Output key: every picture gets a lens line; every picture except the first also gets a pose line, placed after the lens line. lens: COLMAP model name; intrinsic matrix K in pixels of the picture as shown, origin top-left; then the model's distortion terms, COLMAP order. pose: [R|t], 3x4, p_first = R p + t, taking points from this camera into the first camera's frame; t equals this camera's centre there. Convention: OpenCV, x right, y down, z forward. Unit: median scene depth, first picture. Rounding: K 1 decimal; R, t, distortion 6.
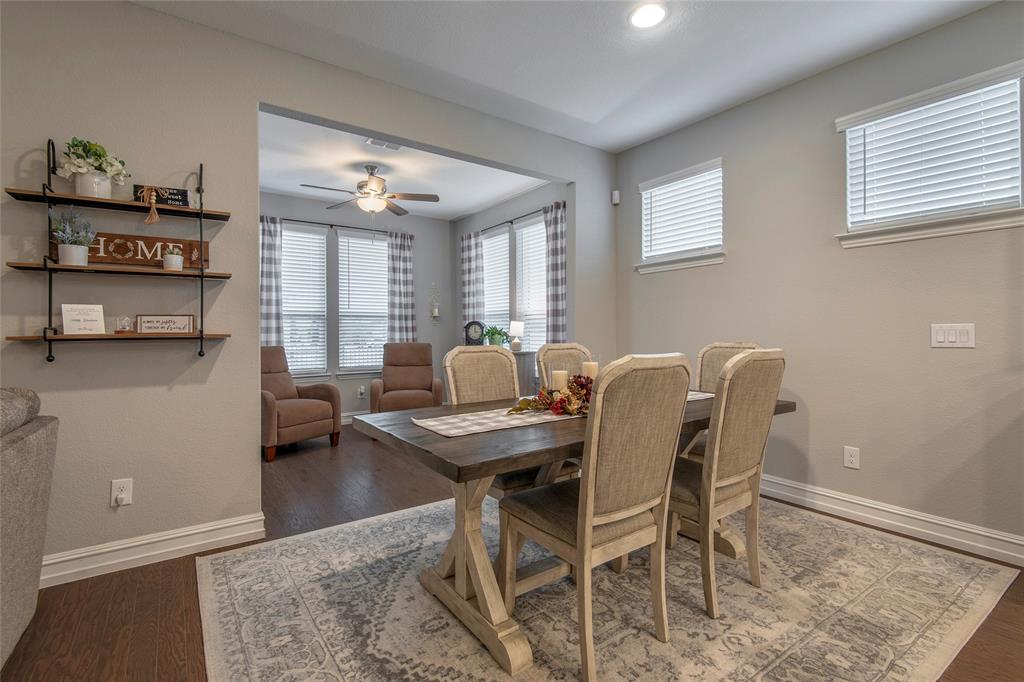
lens RADIAL K [[478.4, 0, 513.2], [0, 478.4, 324.5], [0, 0, 1]] dist [0.011473, -0.006492]
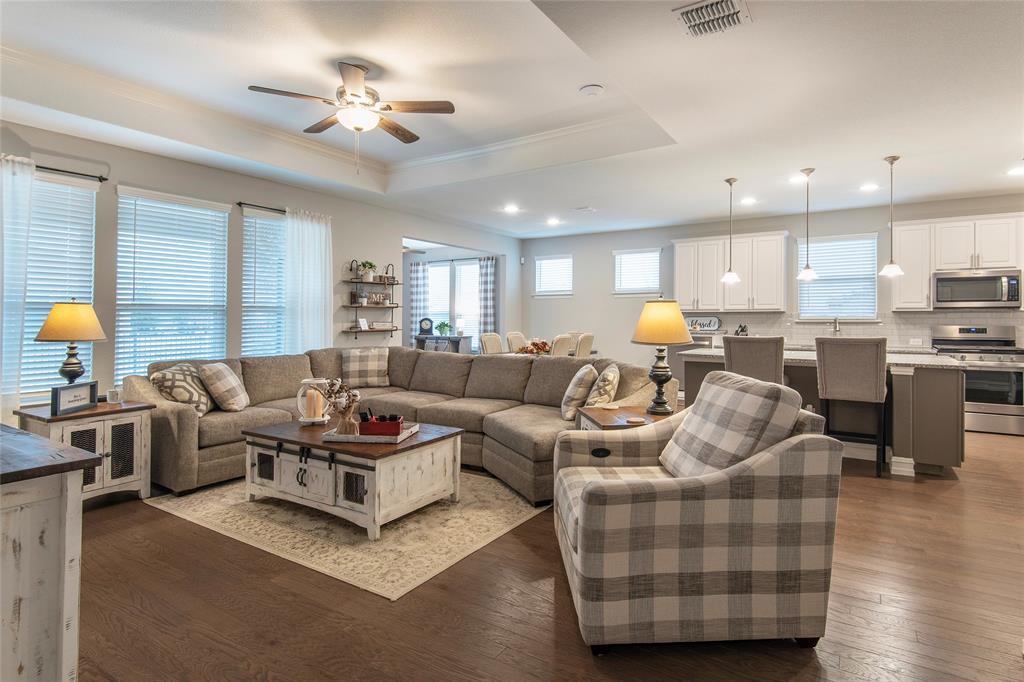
lens RADIAL K [[478.4, 0, 511.9], [0, 478.4, 316.7], [0, 0, 1]] dist [0.011473, -0.006492]
pose [[0.945441, 0.008202, 0.325690, -0.519011], [-0.011765, 0.999891, 0.008974, -0.045771], [-0.325581, -0.012316, 0.945434, -0.973269]]
